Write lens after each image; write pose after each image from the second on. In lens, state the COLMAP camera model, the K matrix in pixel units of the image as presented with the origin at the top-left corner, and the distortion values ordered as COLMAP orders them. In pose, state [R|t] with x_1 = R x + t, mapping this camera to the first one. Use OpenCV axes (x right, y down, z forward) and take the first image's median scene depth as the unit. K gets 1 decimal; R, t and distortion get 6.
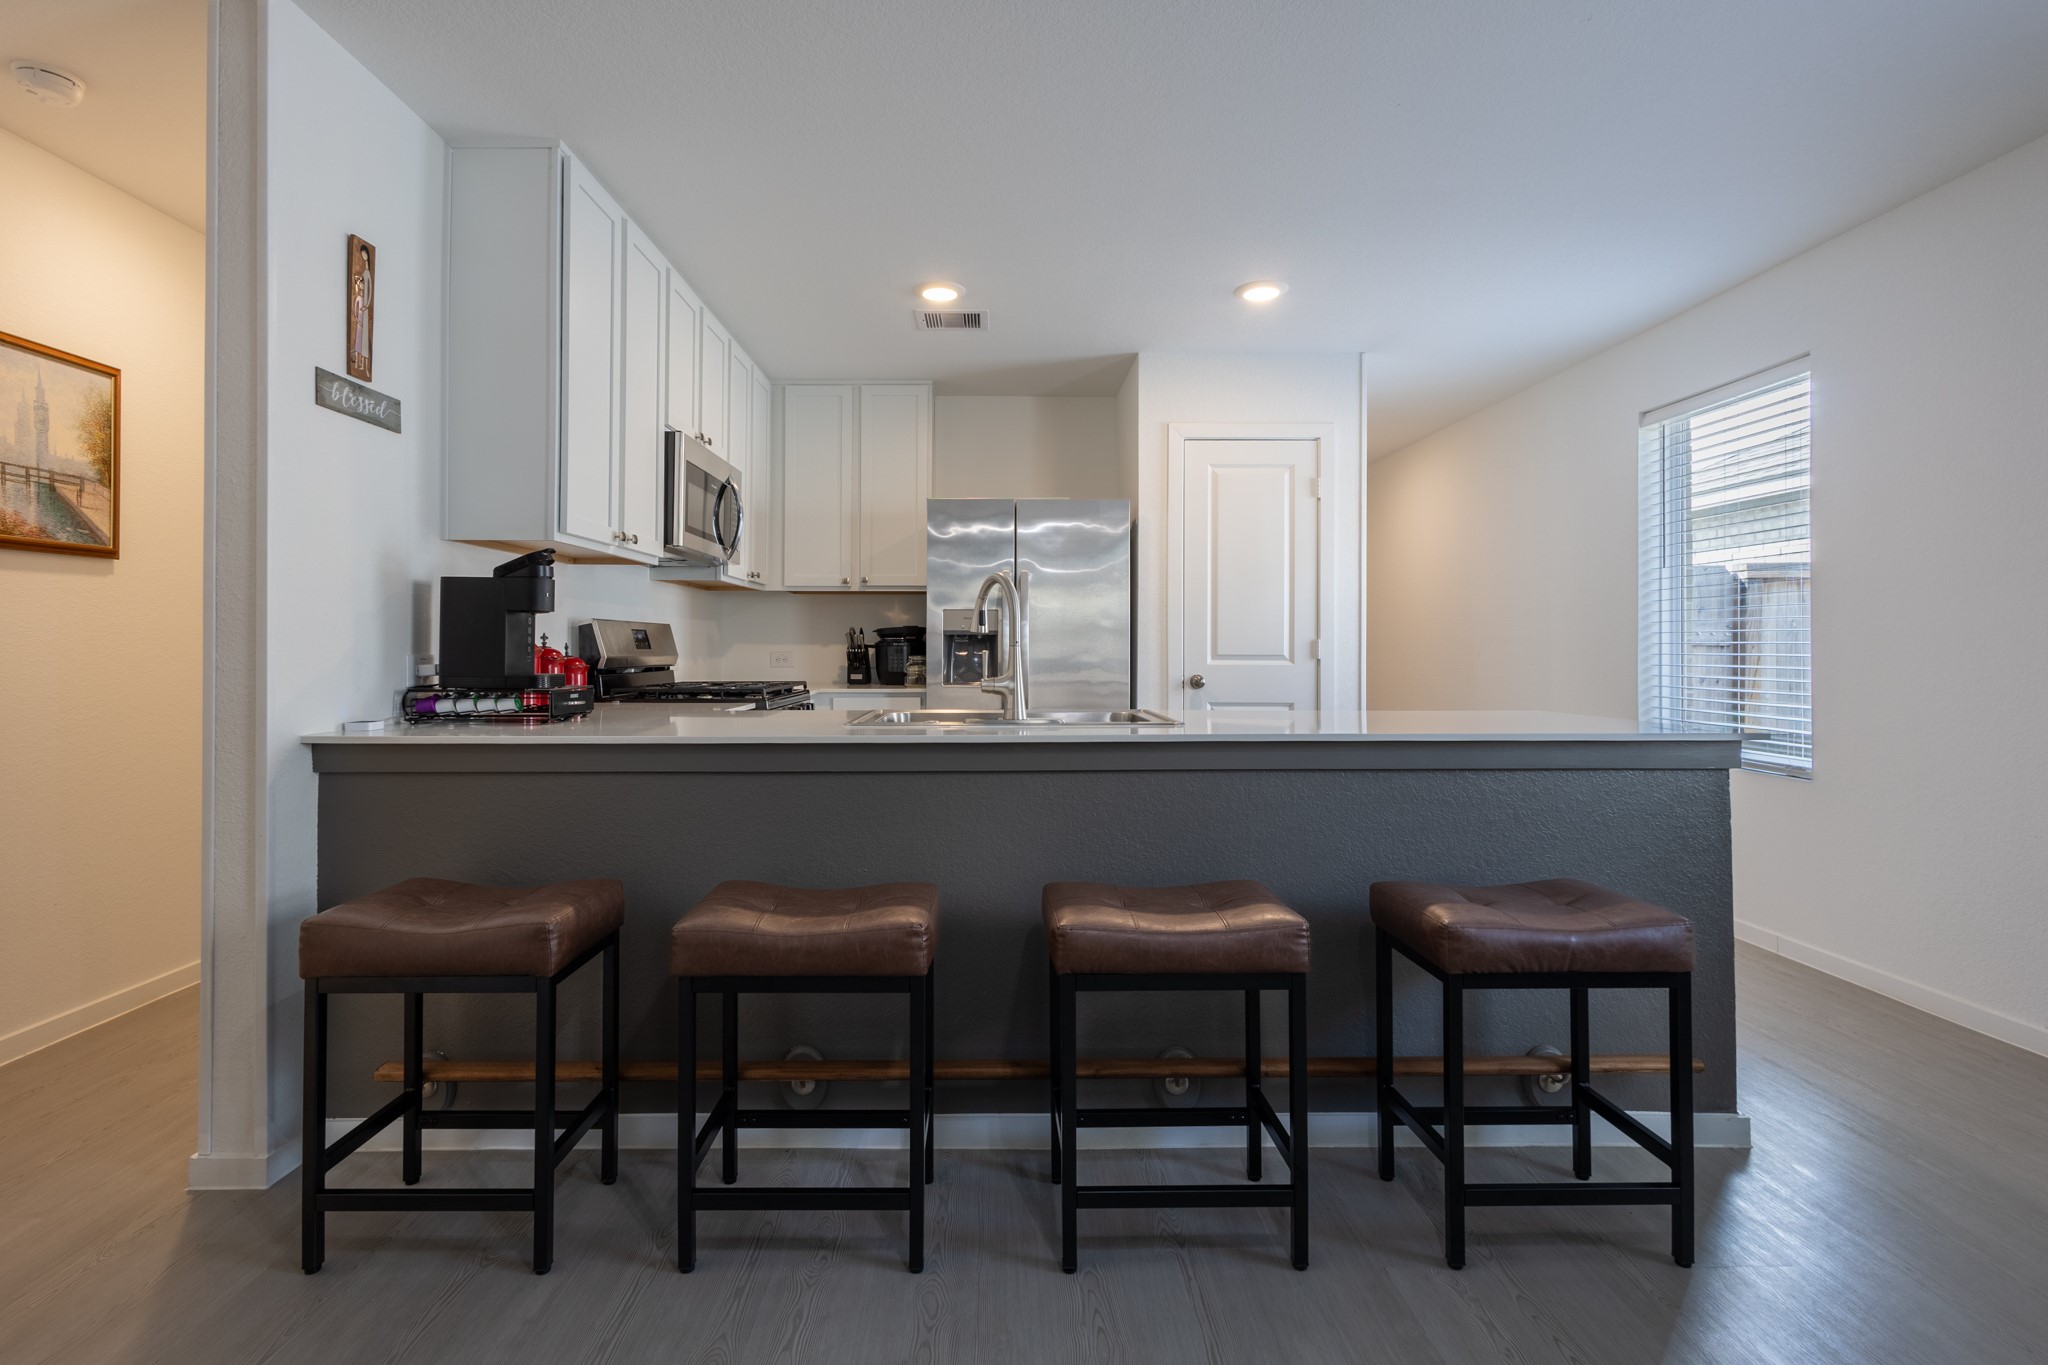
lens RADIAL K [[976.9, 0, 995.3], [0, 976.9, 644.2], [0, 0, 1]] dist [0.003381, 0.000048]
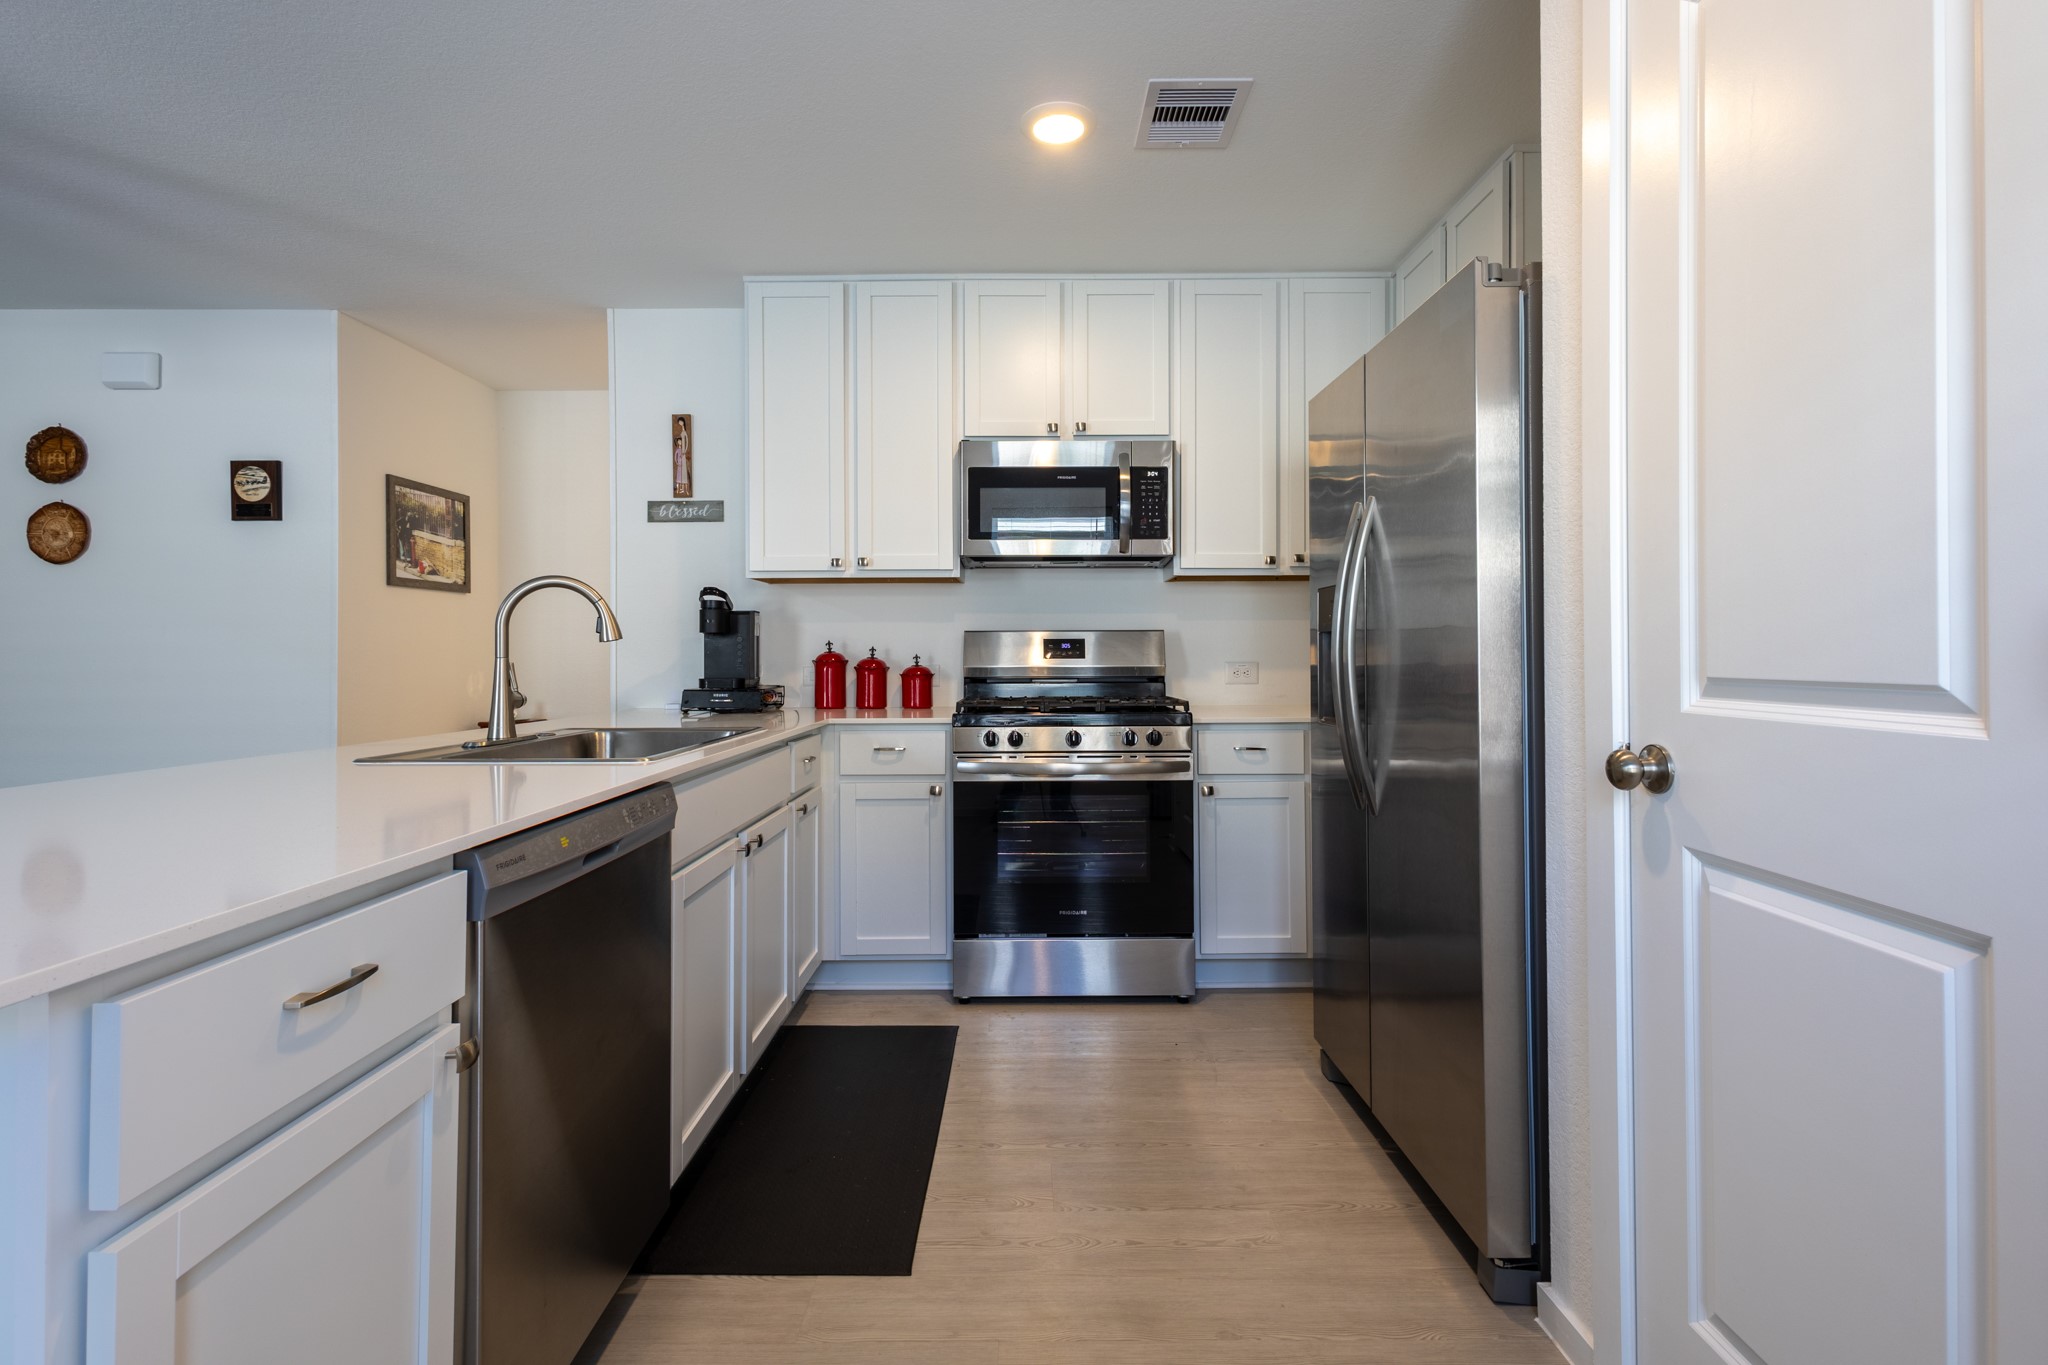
lens RADIAL K [[976.9, 0, 1037.2], [0, 976.9, 666.7], [0, 0, 1]] dist [0.003381, 0.000048]
pose [[0.003867, 0.007606, -0.999964, 0.638920], [0.007905, 0.999940, 0.007636, 0.005638], [0.999961, -0.007934, 0.003807, 0.996557]]
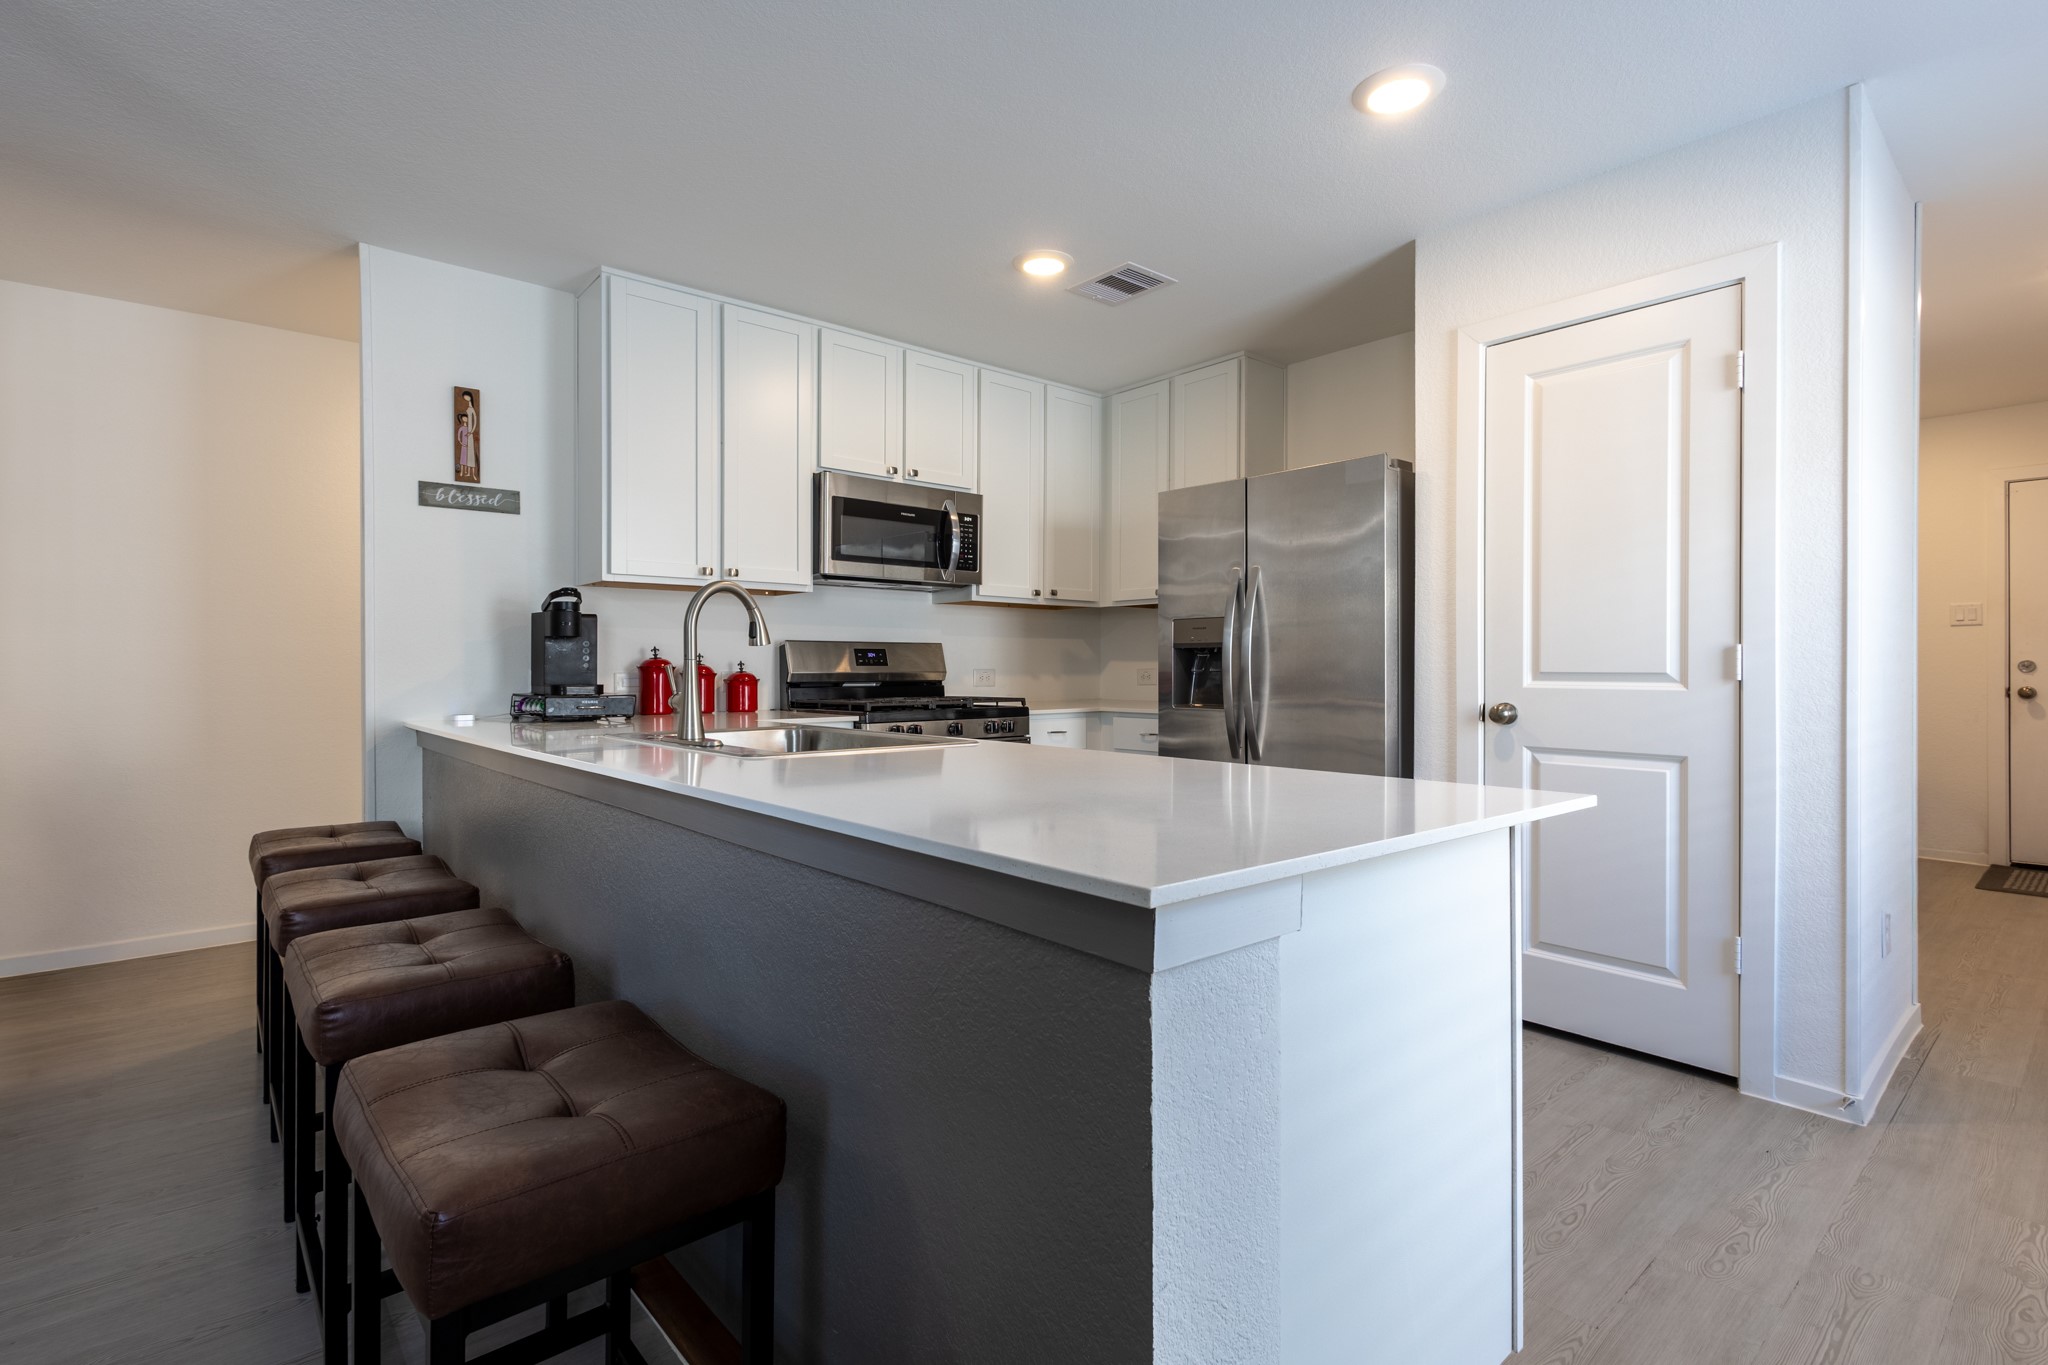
lens RADIAL K [[976.9, 0, 1015.4], [0, 976.9, 673.6], [0, 0, 1]] dist [0.003381, 0.000048]
pose [[0.644239, 0.000925, -0.764824, 0.633299], [0.004971, 0.999973, 0.005397, 0.008651], [0.764808, -0.007279, 0.644217, 0.423730]]
